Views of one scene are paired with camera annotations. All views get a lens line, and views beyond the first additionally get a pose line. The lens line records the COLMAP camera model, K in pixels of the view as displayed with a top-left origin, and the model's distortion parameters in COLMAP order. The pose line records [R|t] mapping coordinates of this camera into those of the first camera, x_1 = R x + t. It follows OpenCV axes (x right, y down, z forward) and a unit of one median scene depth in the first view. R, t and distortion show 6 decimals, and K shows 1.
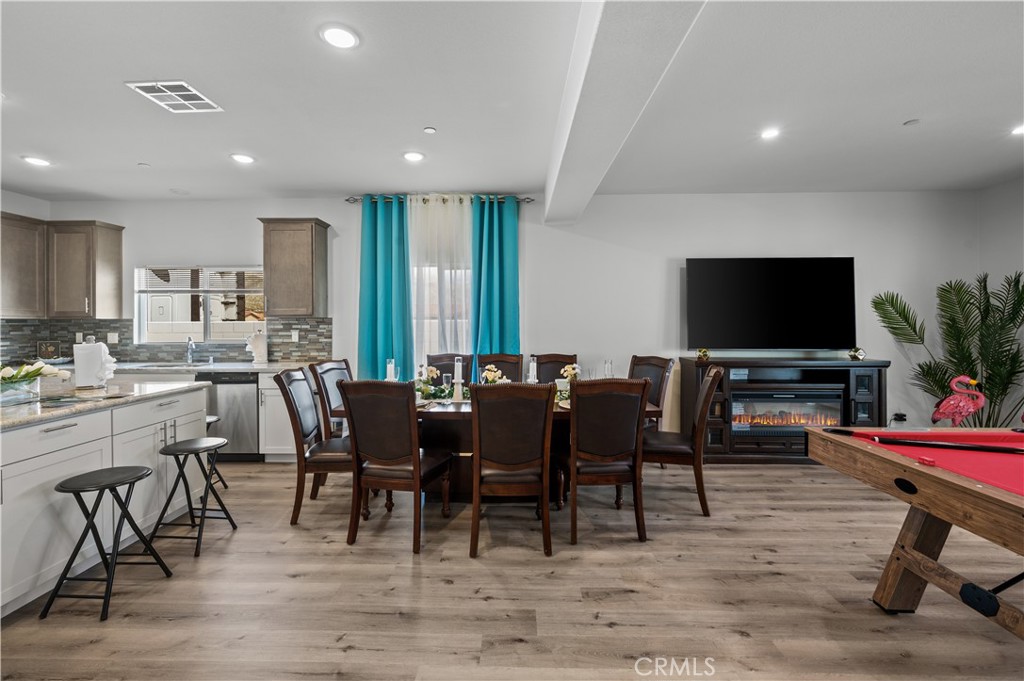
lens RADIAL K [[445.9, 0, 508.2], [0, 445.9, 322.8], [0, 0, 1]] dist [0.000756, 0.000048]
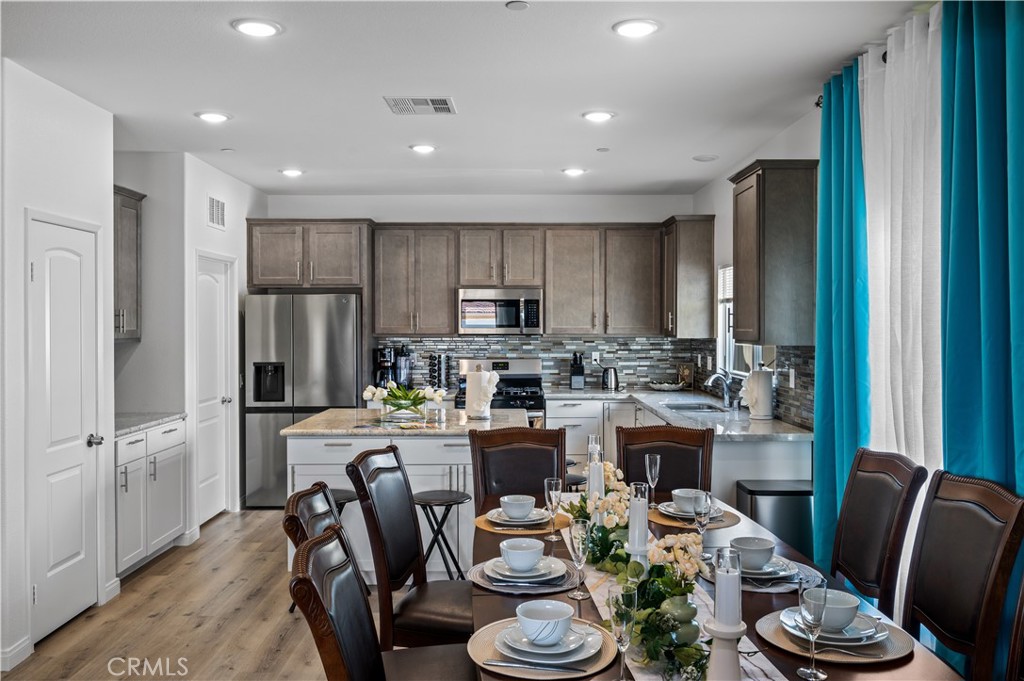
lens RADIAL K [[827.3, 0, 502.9], [0, 827.3, 329.4], [0, 0, 1]] dist [-0.005218, -0.008425]
pose [[0.015578, 0.012980, -0.999794, 0.548855], [-0.000439, 0.999916, 0.012975, -0.044037], [0.999879, 0.000237, 0.015583, 0.669186]]
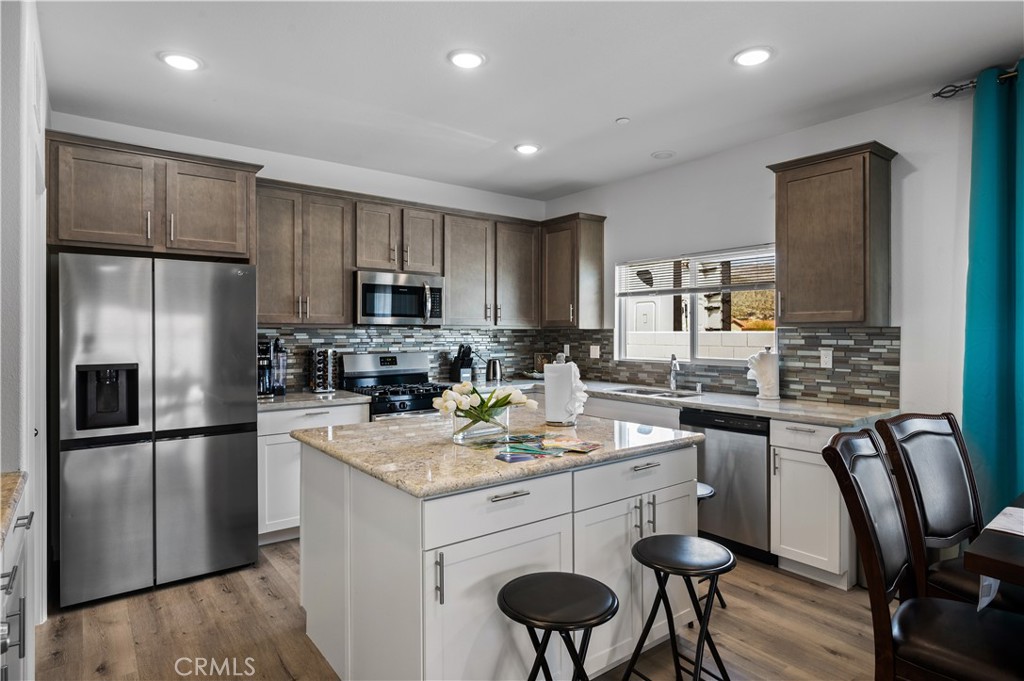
lens RADIAL K [[568.1, 0, 510.6], [0, 568.1, 332.1], [0, 0, 1]] dist [-0.004678, -0.000344]
pose [[0.625149, 0.004057, -0.780495, -0.166698], [-0.003739, 0.999991, 0.002203, -0.004659], [0.780497, 0.001541, 0.625158, 0.227432]]
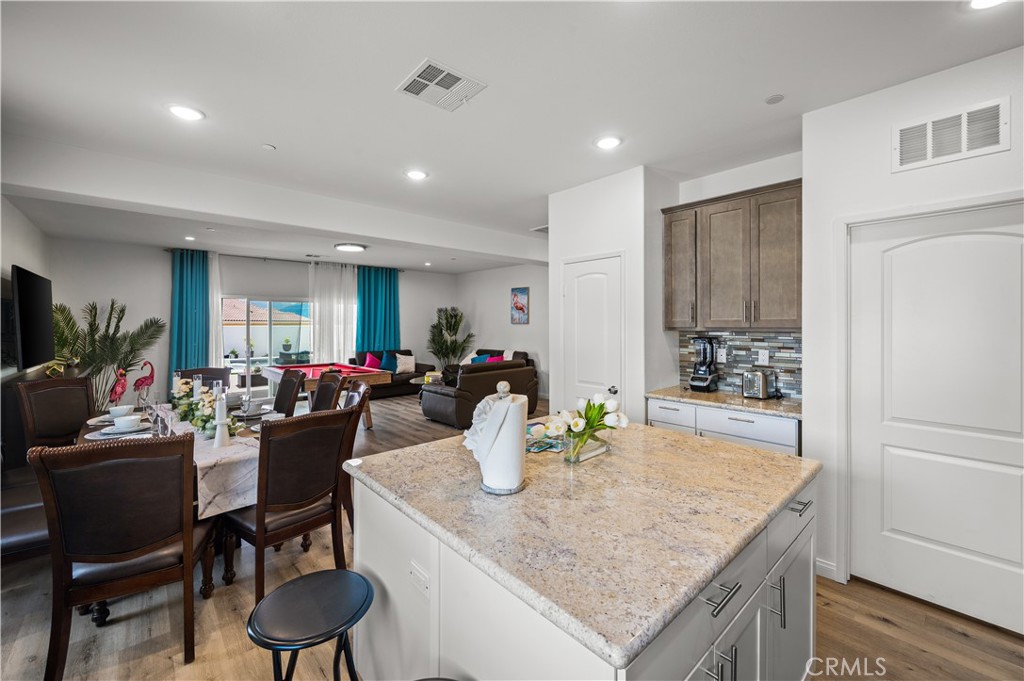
lens RADIAL K [[411.2, 0, 507.0], [0, 411.2, 327.8], [0, 0, 1]] dist [-0.002963, -0.000229]
pose [[-0.685943, -0.001037, 0.727655, -0.832216], [0.006898, 0.999945, 0.007928, -0.022773], [-0.727623, 0.010457, -0.685898, 0.859146]]
